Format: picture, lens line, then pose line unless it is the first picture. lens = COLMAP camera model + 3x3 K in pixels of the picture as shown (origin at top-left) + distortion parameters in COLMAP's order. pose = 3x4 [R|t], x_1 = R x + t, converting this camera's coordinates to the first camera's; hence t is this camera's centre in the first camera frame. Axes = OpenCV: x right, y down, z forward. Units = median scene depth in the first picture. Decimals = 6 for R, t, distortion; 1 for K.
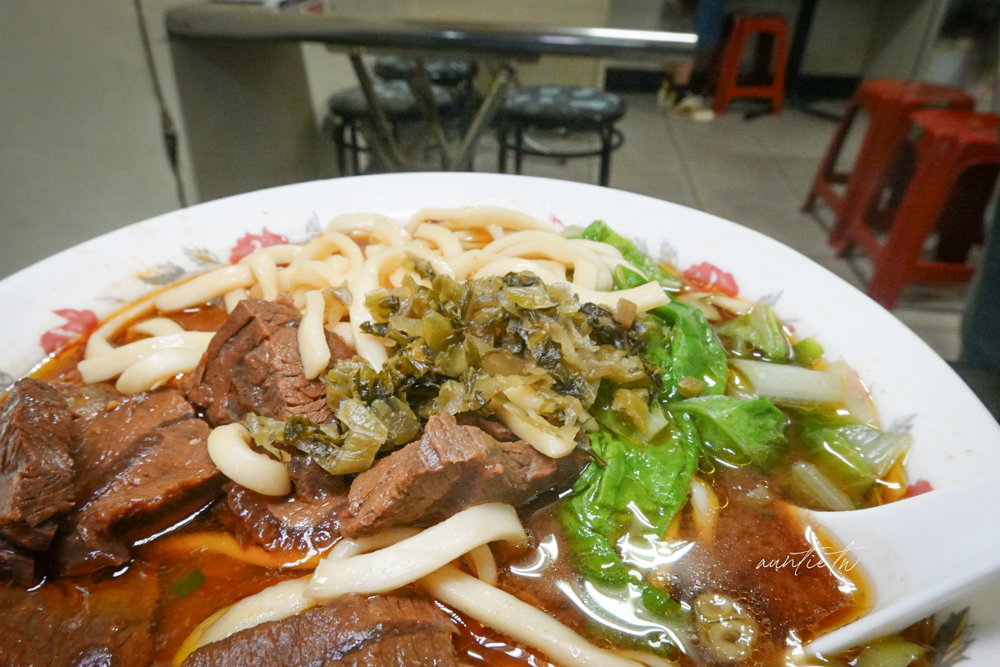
lens RADIAL K [[689.6, 0, 500.0], [0, 689.6, 333.5], [0, 0, 1]] dist [0.017951, 0.000889]
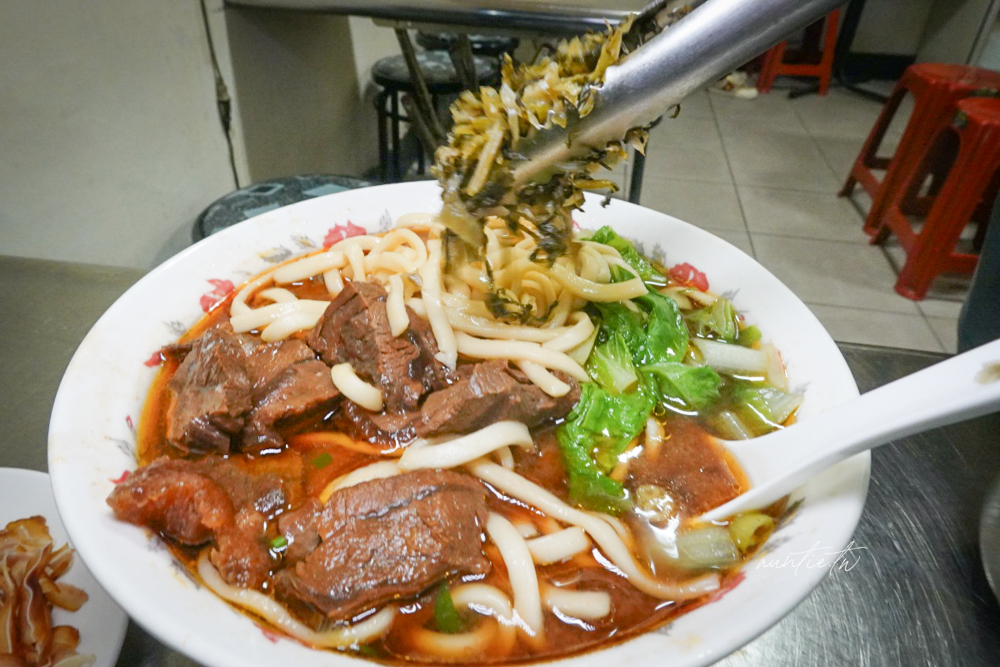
lens RADIAL K [[689.6, 0, 500.0], [0, 689.6, 333.5], [0, 0, 1]] dist [0.017951, 0.000889]
pose [[0.998026, 0.048634, -0.039734, 0.009243], [-0.046858, 0.997912, 0.044448, -0.017165], [0.041812, -0.042499, 0.998221, -0.442947]]
